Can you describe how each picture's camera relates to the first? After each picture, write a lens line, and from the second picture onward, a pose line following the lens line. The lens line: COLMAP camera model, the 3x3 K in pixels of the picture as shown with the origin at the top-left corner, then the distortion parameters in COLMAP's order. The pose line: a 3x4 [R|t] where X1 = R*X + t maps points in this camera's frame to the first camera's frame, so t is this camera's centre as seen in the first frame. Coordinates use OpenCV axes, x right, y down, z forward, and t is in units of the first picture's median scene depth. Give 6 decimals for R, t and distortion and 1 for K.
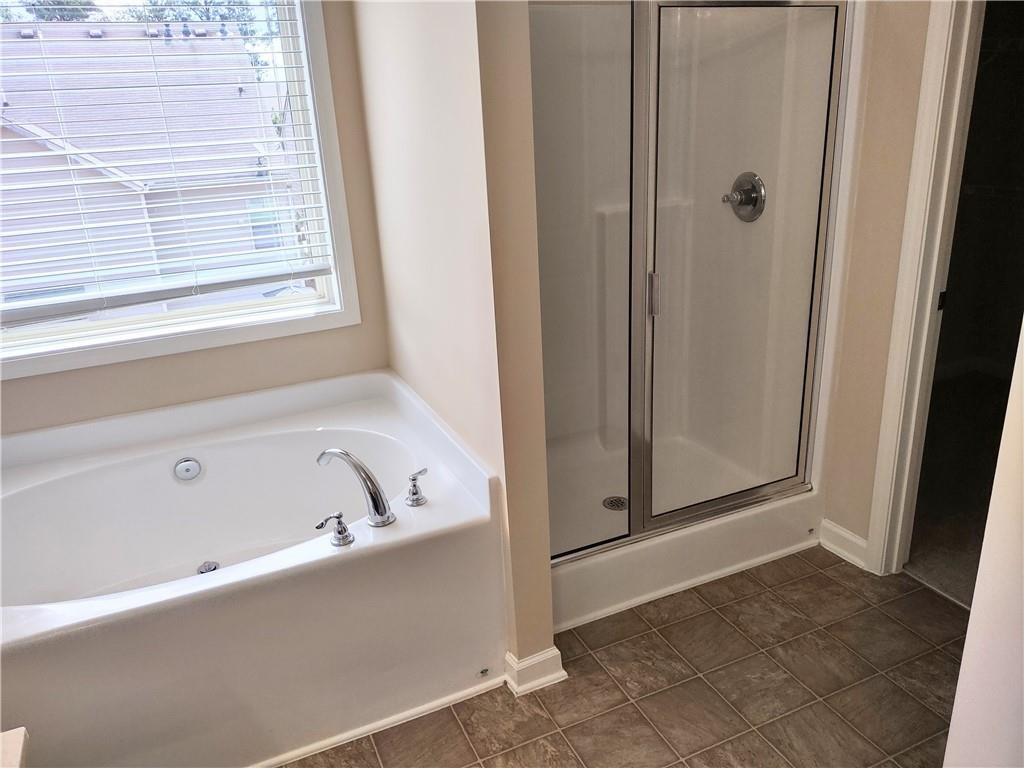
lens RADIAL K [[757.9, 0, 516.1], [0, 757.9, 385.6], [0, 0, 1]] dist [0.073776, -0.136762]
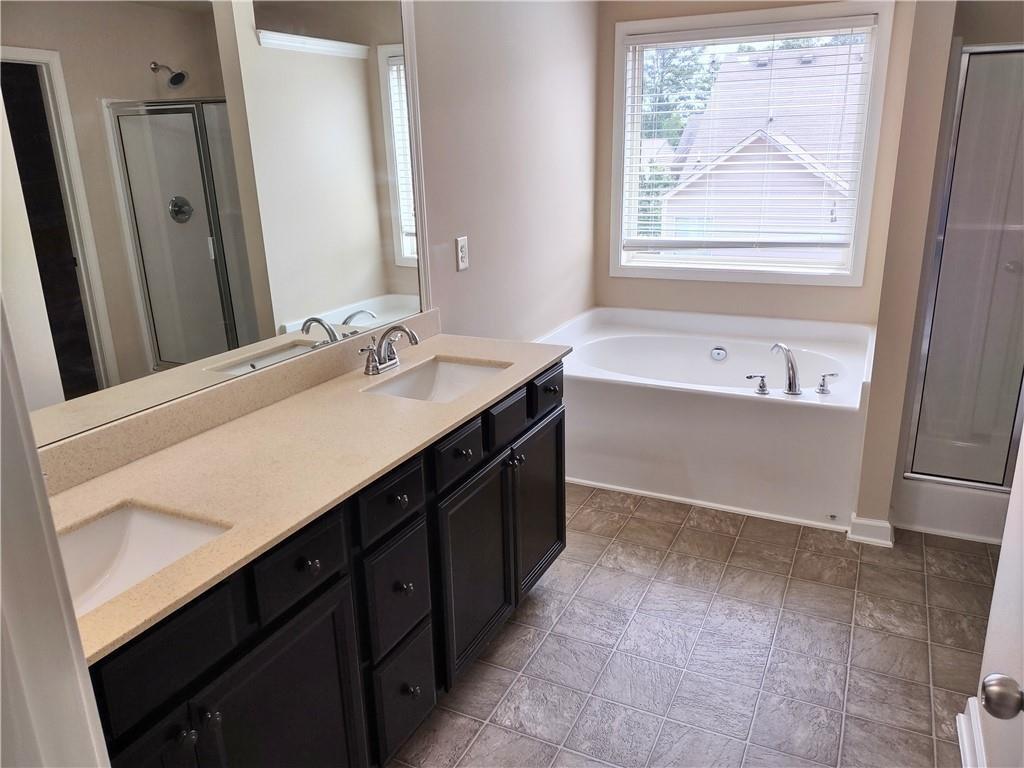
lens RADIAL K [[757.9, 0, 516.1], [0, 757.9, 385.6], [0, 0, 1]] dist [0.073776, -0.136762]
pose [[0.641590, 0.255337, -0.723302, 0.570907], [-0.266875, 0.958362, 0.101591, 0.149521], [0.719124, 0.127851, 0.683018, -0.470798]]
